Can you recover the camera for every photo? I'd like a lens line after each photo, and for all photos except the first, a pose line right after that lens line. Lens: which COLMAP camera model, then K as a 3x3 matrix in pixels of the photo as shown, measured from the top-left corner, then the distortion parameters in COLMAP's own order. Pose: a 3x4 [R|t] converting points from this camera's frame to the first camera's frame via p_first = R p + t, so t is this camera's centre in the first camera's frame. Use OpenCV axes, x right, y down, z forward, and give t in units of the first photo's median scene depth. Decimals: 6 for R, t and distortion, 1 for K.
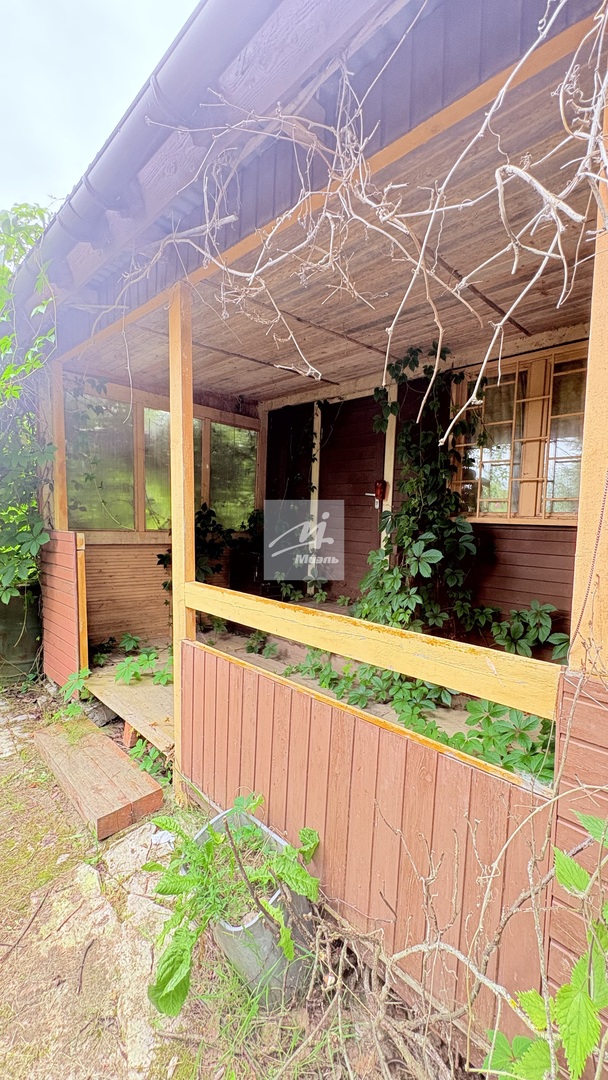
lens RADIAL K [[432.3, 0, 301.0], [0, 432.3, 540.9], [0, 0, 1]] dist [-0.000883, 0.000906]
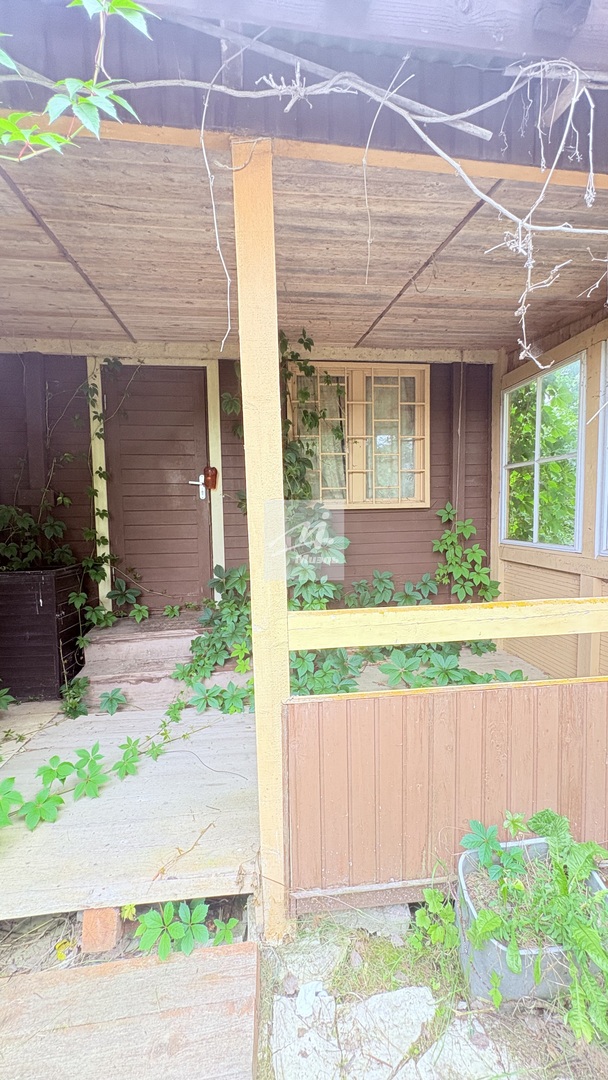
lens RADIAL K [[432.3, 0, 305.8], [0, 432.3, 539.5], [0, 0, 1]] dist [-0.000883, 0.000906]
pose [[0.615655, -0.102905, 0.781268, -0.396714], [0.081014, 0.994449, 0.067144, -0.034407], [-0.783840, 0.021956, 0.620574, 0.292250]]
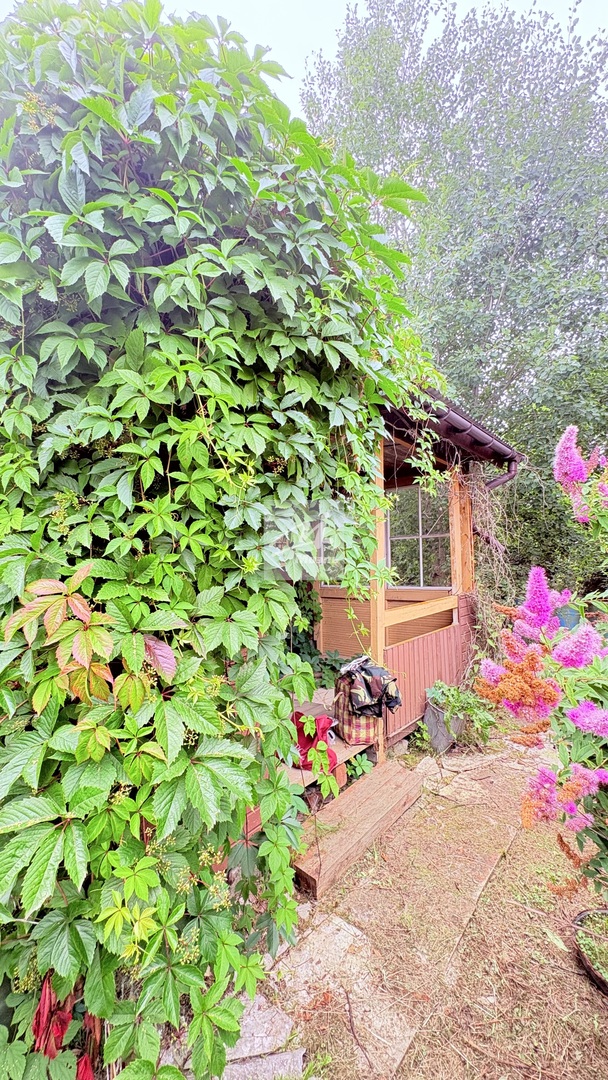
lens RADIAL K [[432.3, 0, 304.8], [0, 432.3, 541.2], [0, 0, 1]] dist [-0.000883, 0.000906]
pose [[-0.097903, 0.008250, 0.995162, -0.961992], [0.066402, 0.997791, -0.001740, -0.096981], [-0.992978, 0.065910, -0.098235, 0.750048]]
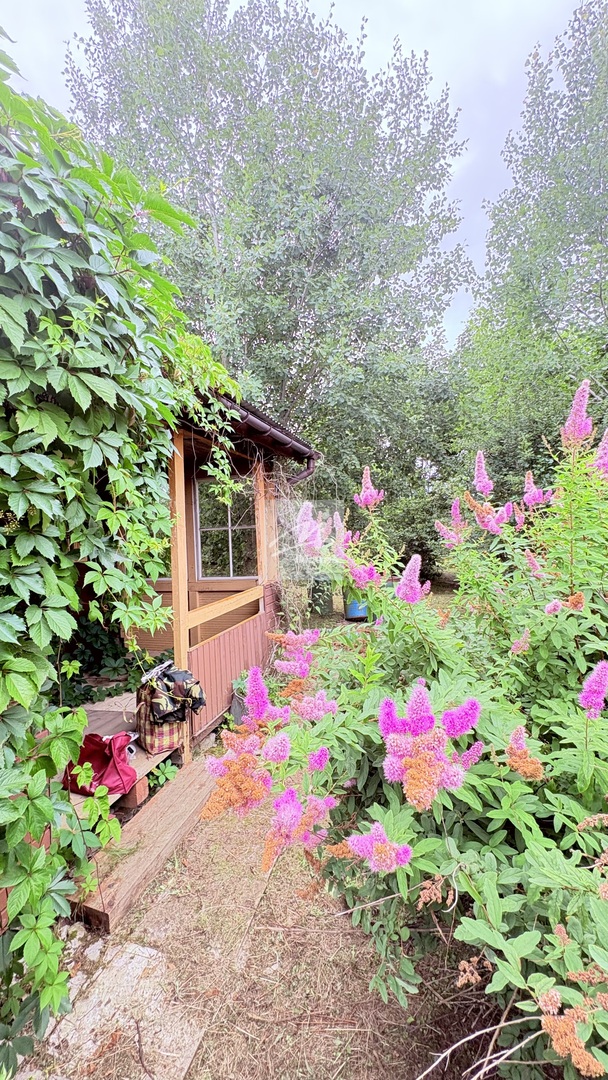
lens RADIAL K [[432.3, 0, 304.6], [0, 432.3, 541.4], [0, 0, 1]] dist [-0.000883, 0.000906]
pose [[-0.483486, -0.040252, 0.874426, -0.970568], [0.066381, 0.994380, 0.082477, -0.144012], [-0.872831, 0.097921, -0.478097, 0.711003]]
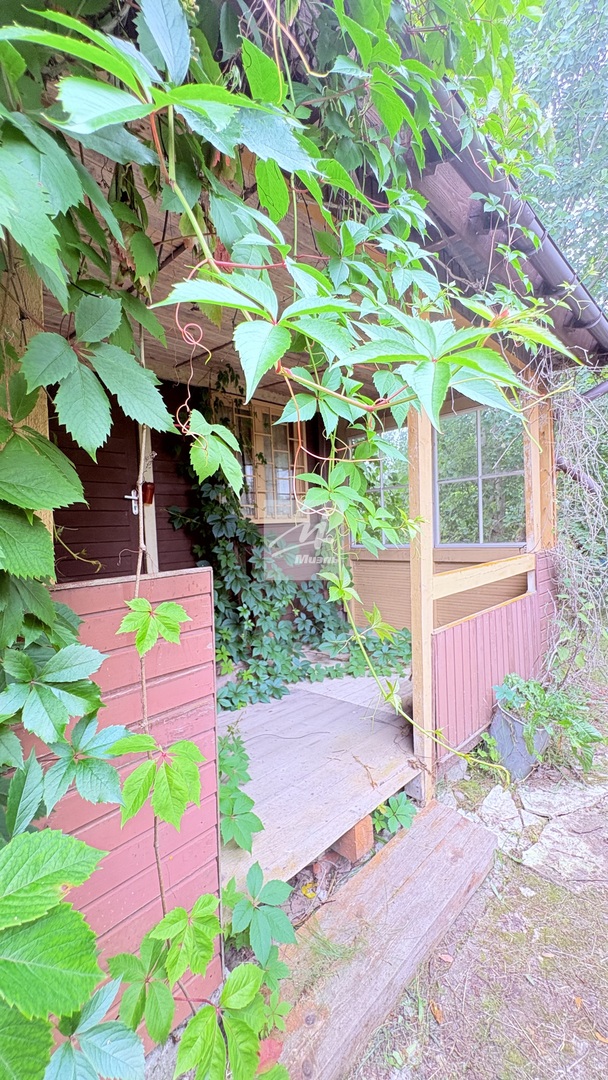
lens RADIAL K [[432.3, 0, 303.9], [0, 432.3, 543.8], [0, 0, 1]] dist [-0.000883, 0.000906]
pose [[0.001201, -0.074537, 0.997218, -0.681345], [0.093838, 0.992826, 0.074096, -0.049025], [-0.995587, 0.093488, 0.008187, 0.676331]]
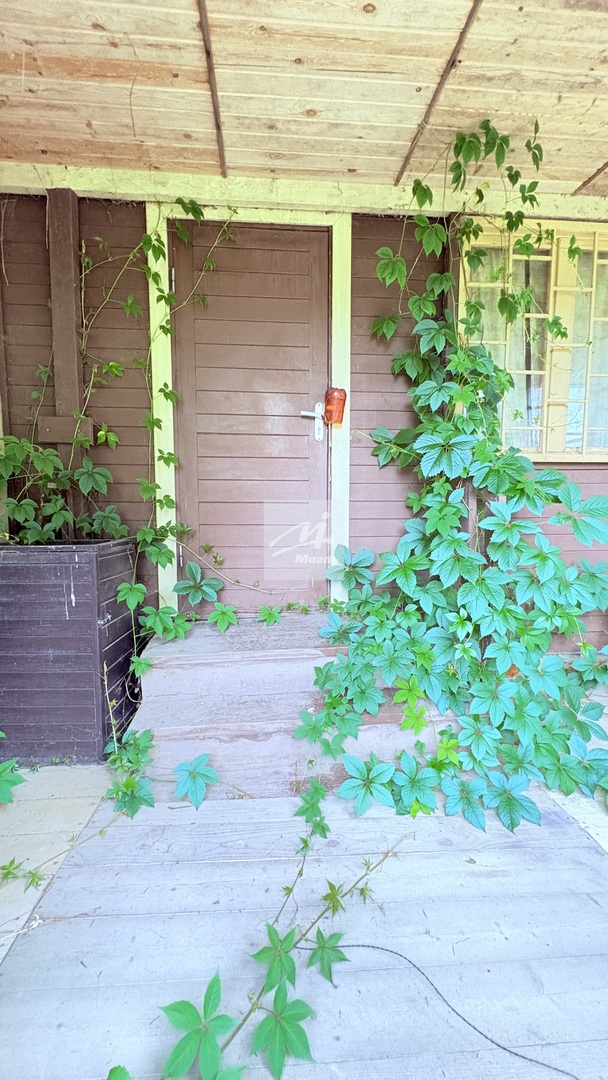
lens RADIAL K [[432.3, 0, 304.6], [0, 432.3, 539.7], [0, 0, 1]] dist [-0.000883, 0.000906]
pose [[0.655019, -0.110719, 0.747457, -0.274746], [0.062191, 0.993750, 0.092702, 0.000767], [-0.753049, -0.014236, 0.657811, 0.648210]]
